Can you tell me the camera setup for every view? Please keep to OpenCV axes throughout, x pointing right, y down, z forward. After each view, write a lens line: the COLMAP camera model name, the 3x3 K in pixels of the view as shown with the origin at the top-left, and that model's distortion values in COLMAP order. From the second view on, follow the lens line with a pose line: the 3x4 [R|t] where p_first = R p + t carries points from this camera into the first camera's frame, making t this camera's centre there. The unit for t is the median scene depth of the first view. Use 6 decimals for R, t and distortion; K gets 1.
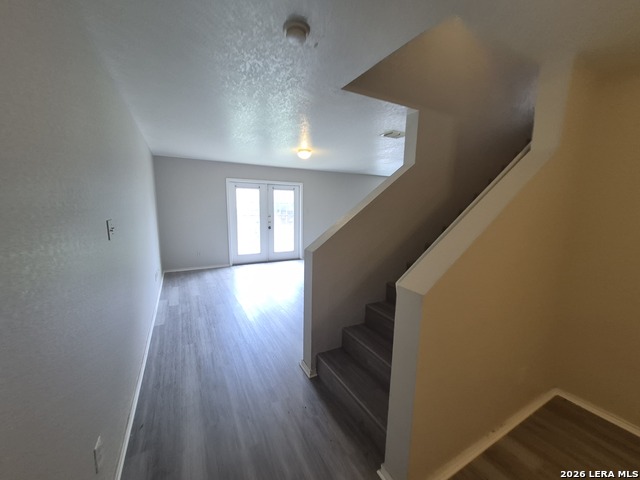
lens RADIAL K [[249.4, 0, 313.5], [0, 249.4, 241.5], [0, 0, 1]] dist [0.001115, -0.000510]
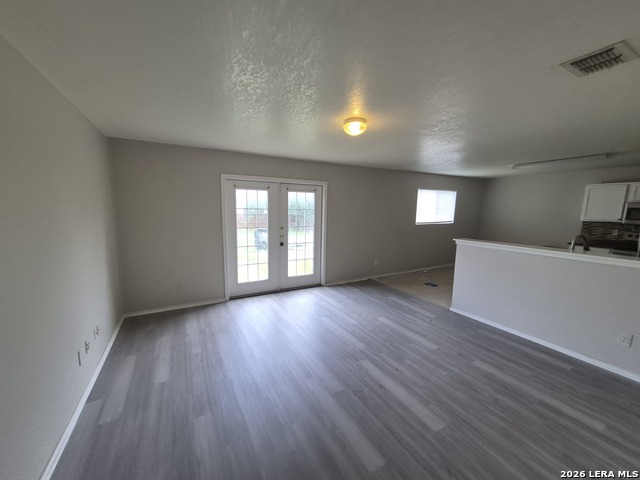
lens RADIAL K [[249.4, 0, 313.5], [0, 249.4, 241.5], [0, 0, 1]] dist [0.001115, -0.000510]
pose [[0.999978, -0.000856, 0.006613, -0.098236], [0.000953, 0.999893, -0.014608, -0.056871], [-0.006599, 0.014614, 0.999871, 0.309042]]
